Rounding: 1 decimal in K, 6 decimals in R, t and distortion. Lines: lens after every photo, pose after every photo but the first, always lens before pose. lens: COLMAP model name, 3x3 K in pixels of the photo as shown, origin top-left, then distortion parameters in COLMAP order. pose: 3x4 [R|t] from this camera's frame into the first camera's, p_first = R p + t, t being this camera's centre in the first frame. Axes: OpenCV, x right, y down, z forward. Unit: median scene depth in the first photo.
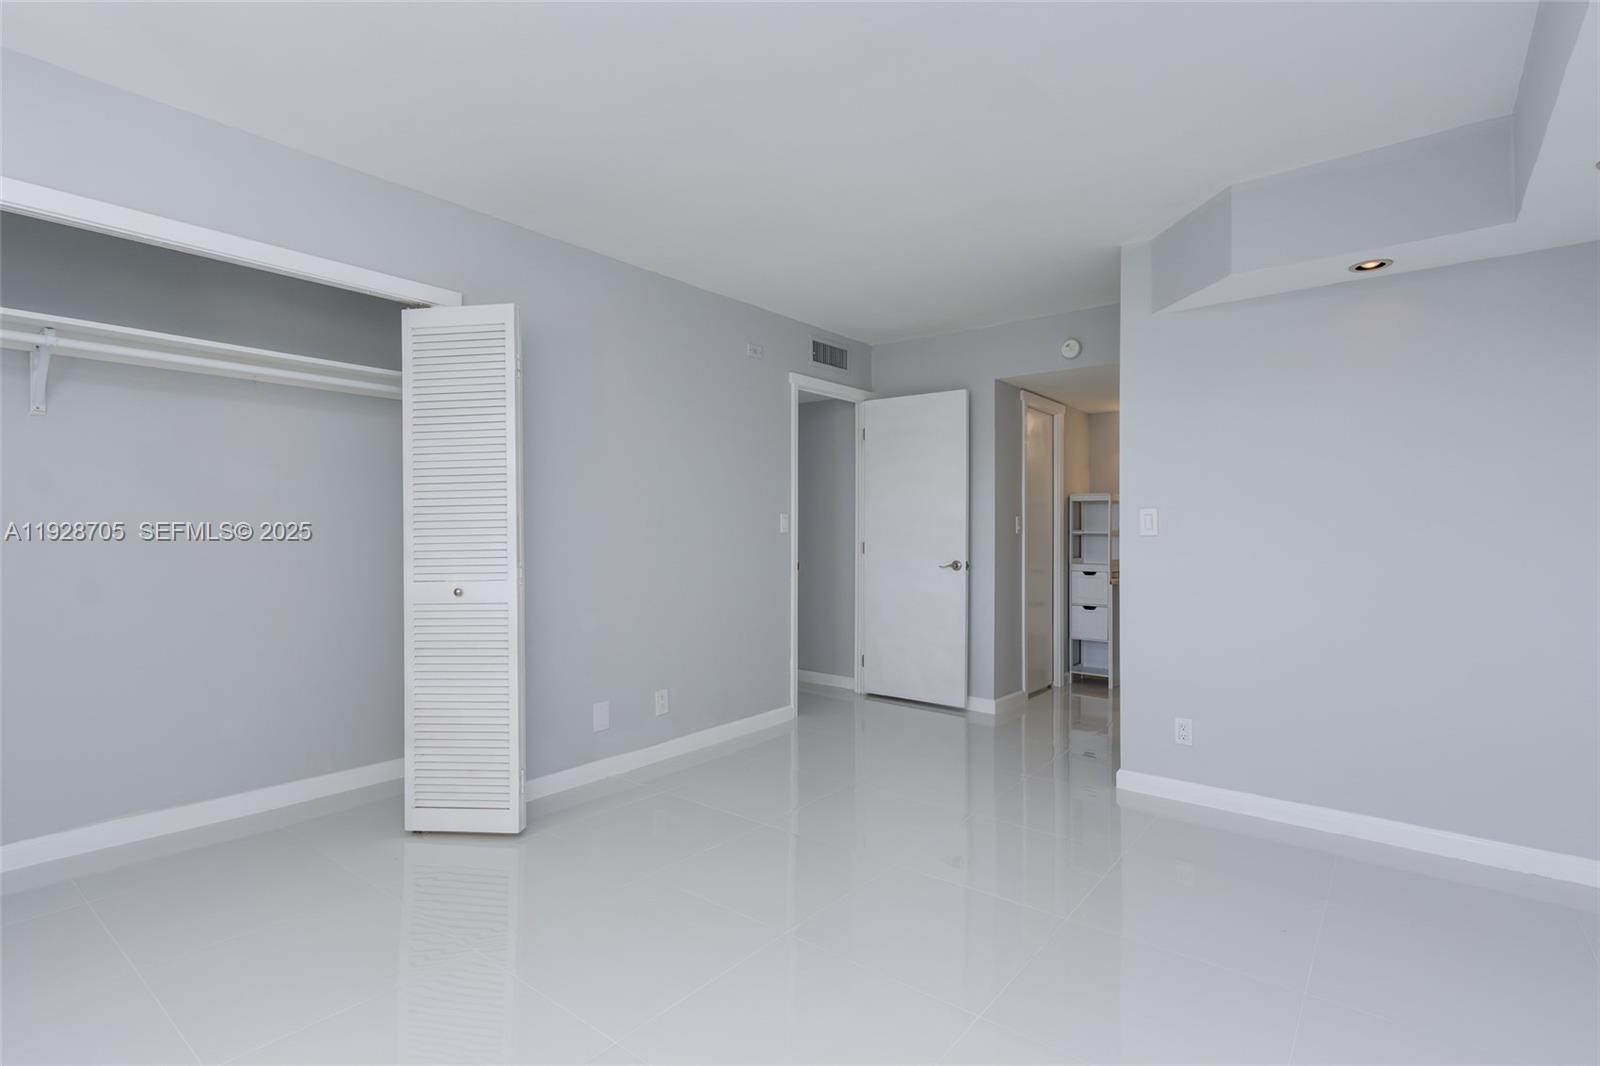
lens RADIAL K [[749.8, 0, 800.0], [0, 749.8, 533.0], [0, 0, 1]] dist [-0.000849, 0.000082]
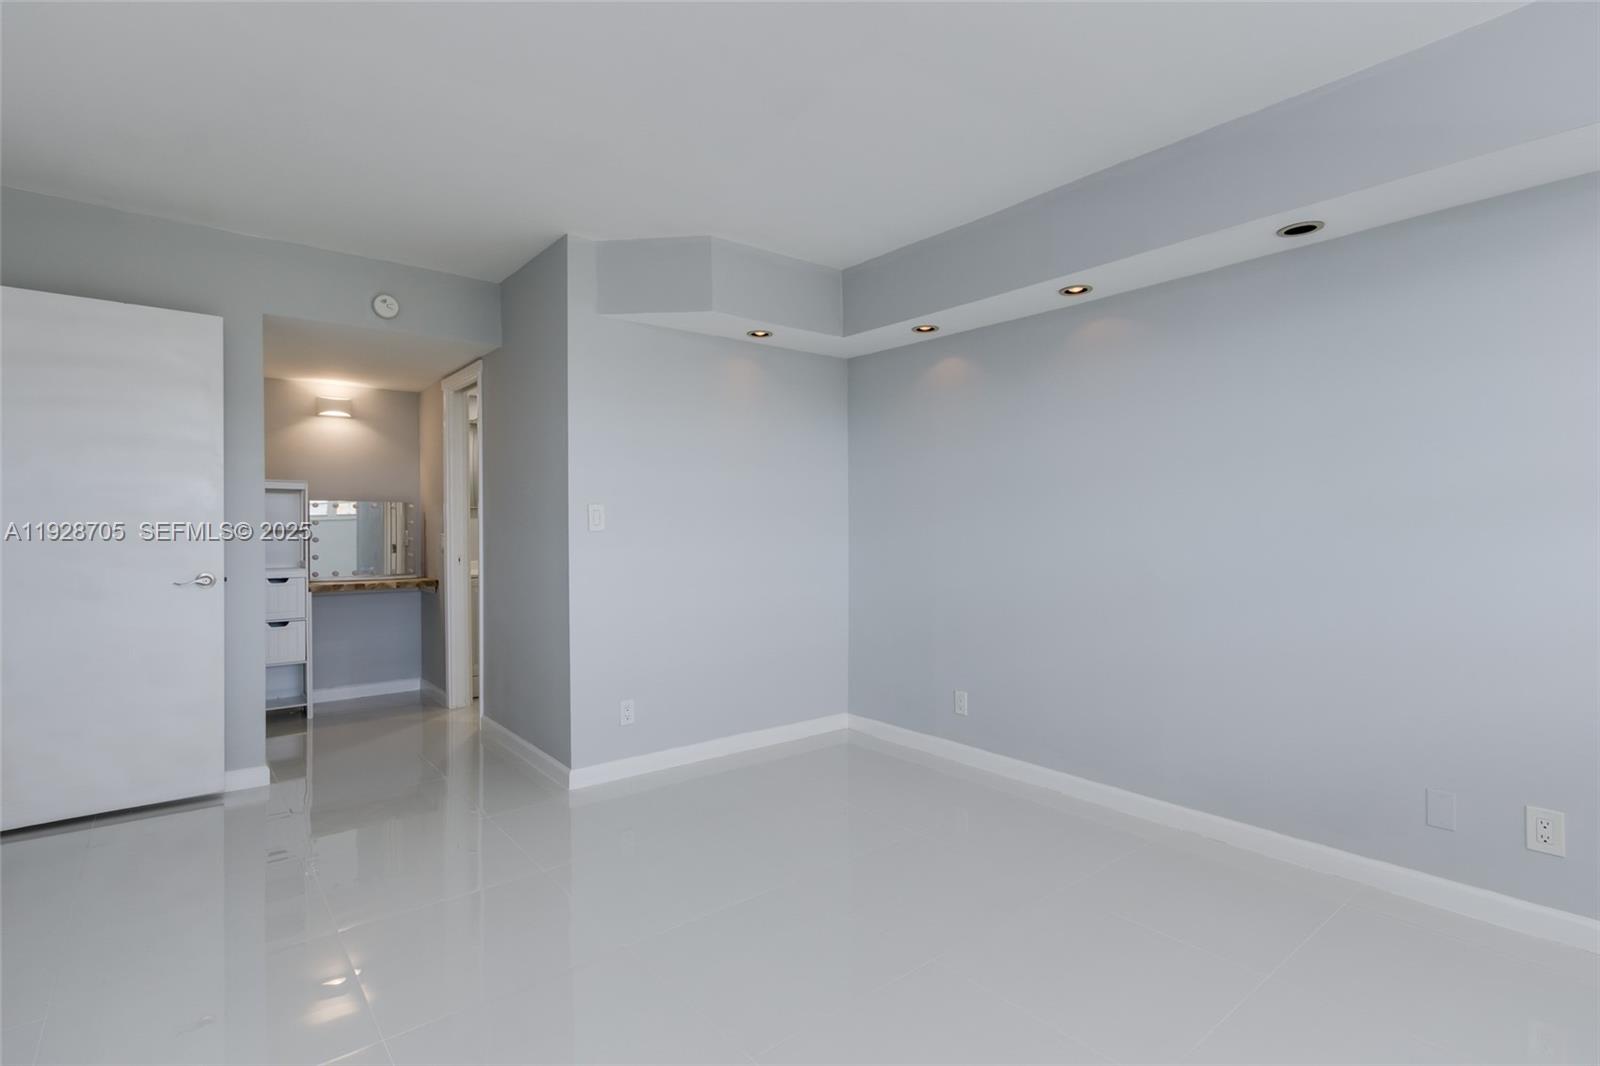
lens RADIAL K [[749.8, 0, 800.0], [0, 749.8, 533.0], [0, 0, 1]] dist [-0.000849, 0.000082]
pose [[0.208359, -0.013469, 0.977960, -0.463733], [0.006087, 0.999904, 0.012475, -0.005133], [-0.978033, 0.003354, 0.208421, 0.502246]]
